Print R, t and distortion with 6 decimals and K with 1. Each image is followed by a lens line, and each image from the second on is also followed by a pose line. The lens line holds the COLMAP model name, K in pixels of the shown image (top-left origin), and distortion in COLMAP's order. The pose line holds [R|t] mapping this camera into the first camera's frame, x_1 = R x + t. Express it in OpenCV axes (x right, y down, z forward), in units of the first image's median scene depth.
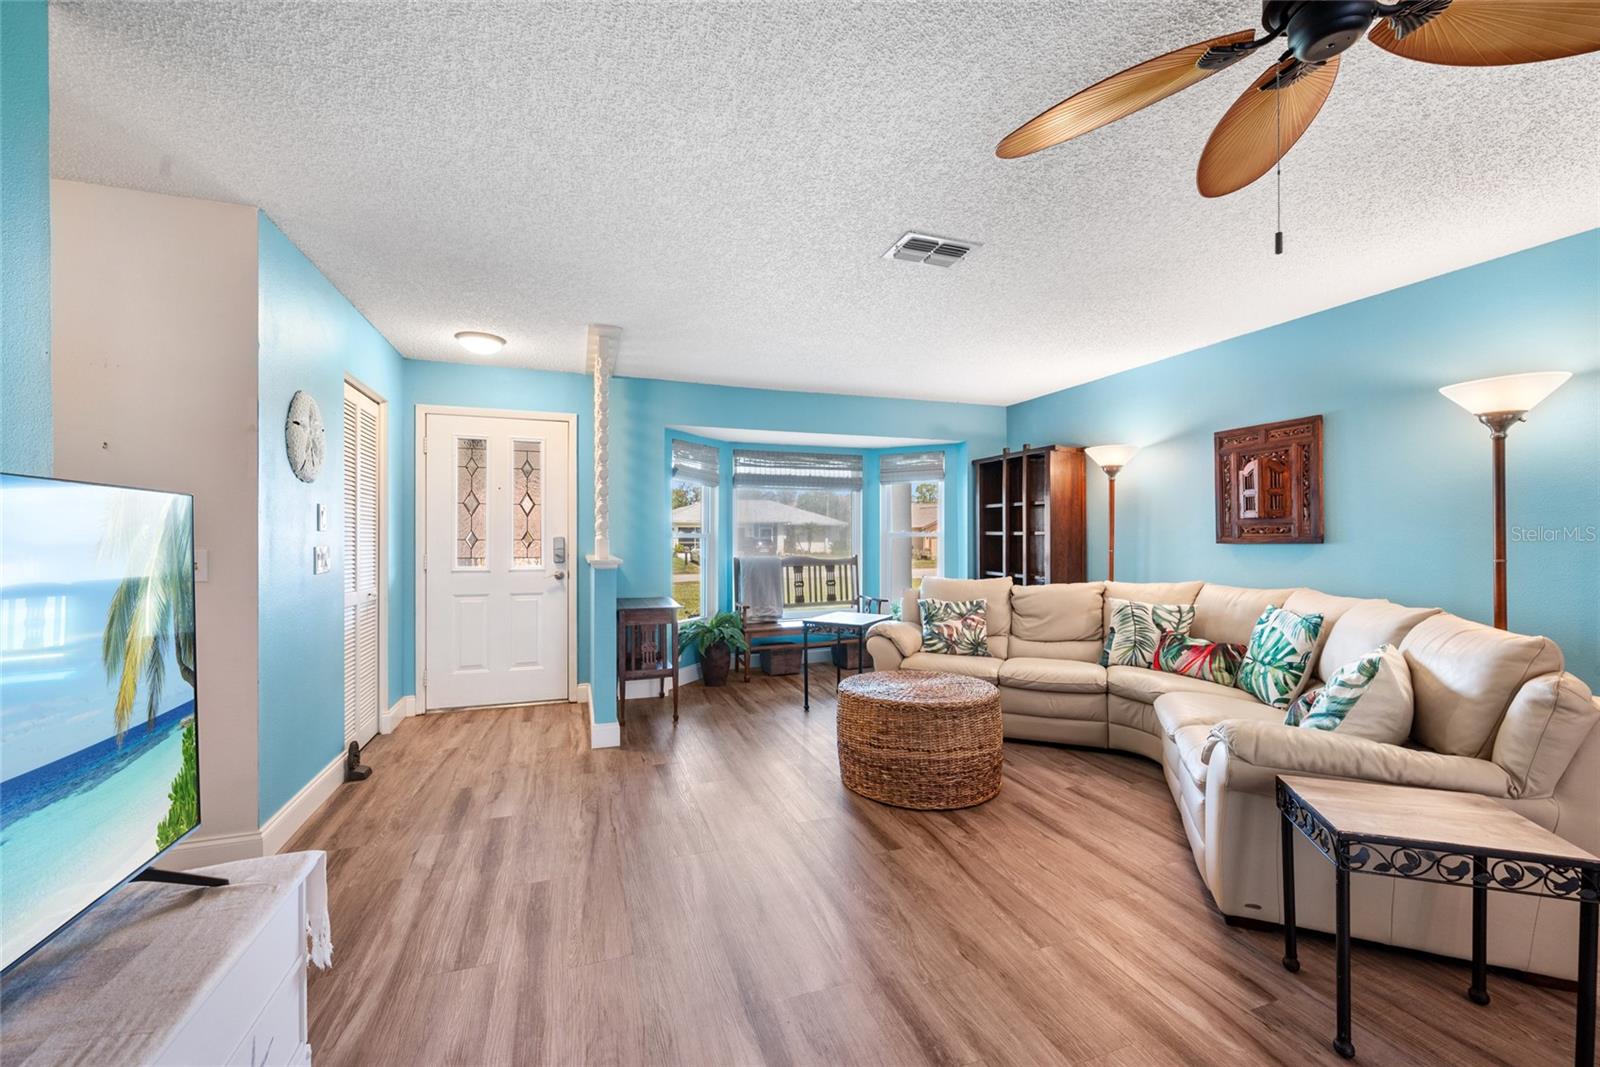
lens RADIAL K [[632.5, 0, 803.0], [0, 632.5, 539.7], [0, 0, 1]] dist [-0.000399, -0.000008]
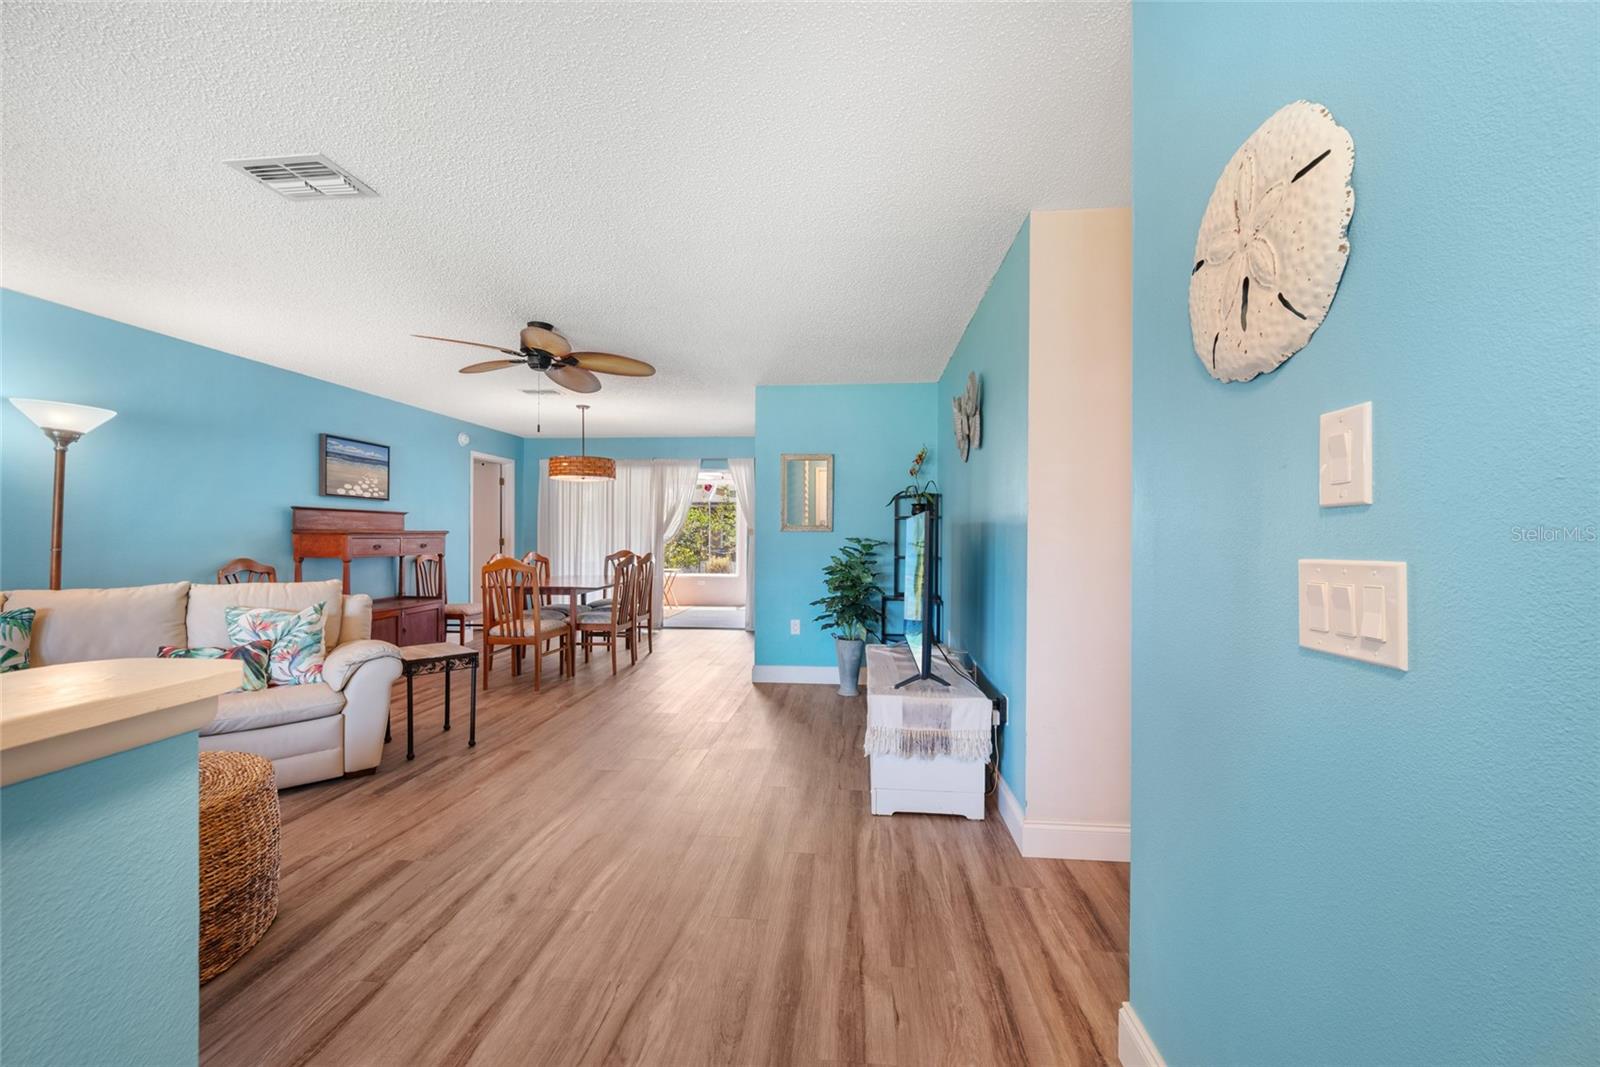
lens RADIAL K [[632.5, 0, 801.5], [0, 632.5, 535.1], [0, 0, 1]] dist [-0.000399, -0.000008]
pose [[-0.907653, -0.002731, 0.419712, -0.470245], [-0.001590, 0.999994, 0.003068, -0.000704], [-0.419718, 0.002118, -0.907652, 0.962220]]
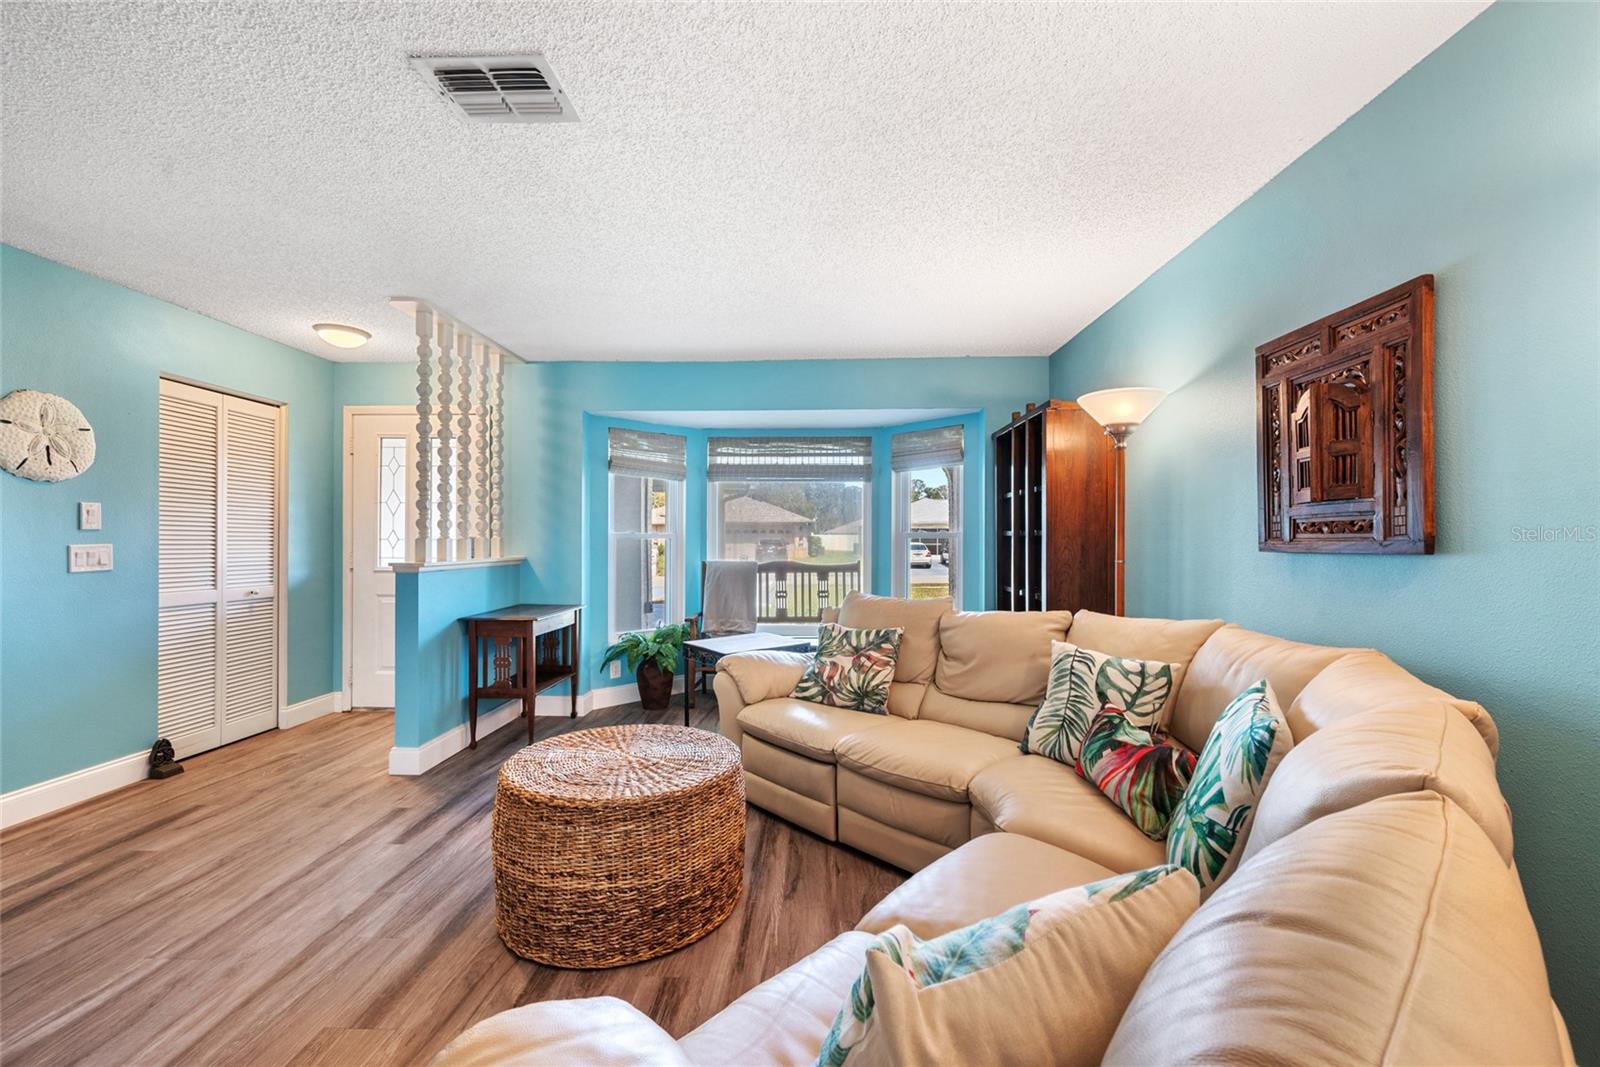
lens RADIAL K [[632.5, 0, 800.4], [0, 632.5, 538.1], [0, 0, 1]] dist [-0.000399, -0.000008]
pose [[0.930950, 0.003558, -0.365130, 0.469719], [-0.005231, 0.999980, -0.003592, -0.001677], [0.365110, 0.005254, 0.930949, 0.338981]]
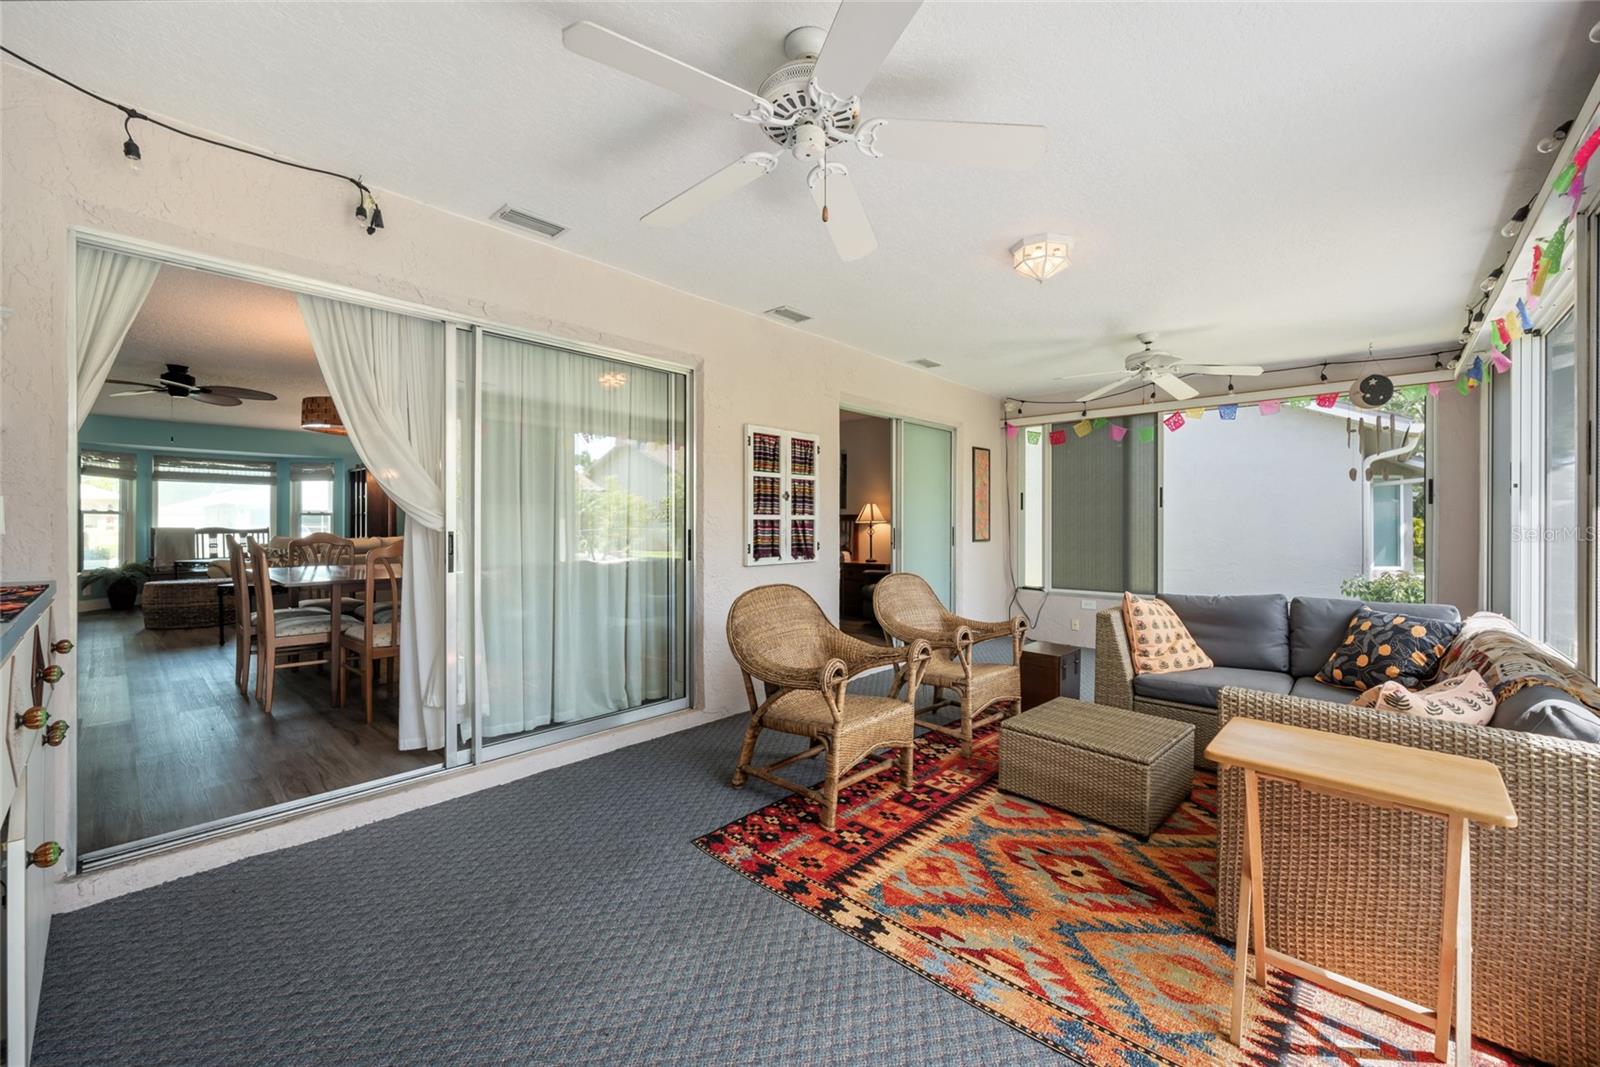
lens RADIAL K [[632.5, 0, 795.0], [0, 632.5, 524.0], [0, 0, 1]] dist [-0.000399, -0.000008]
pose [[0.886590, 0.002956, 0.462547, 0.770541], [-0.002086, 0.999995, -0.002392, 0.027447], [-0.462552, 0.001156, 0.886592, -1.437232]]
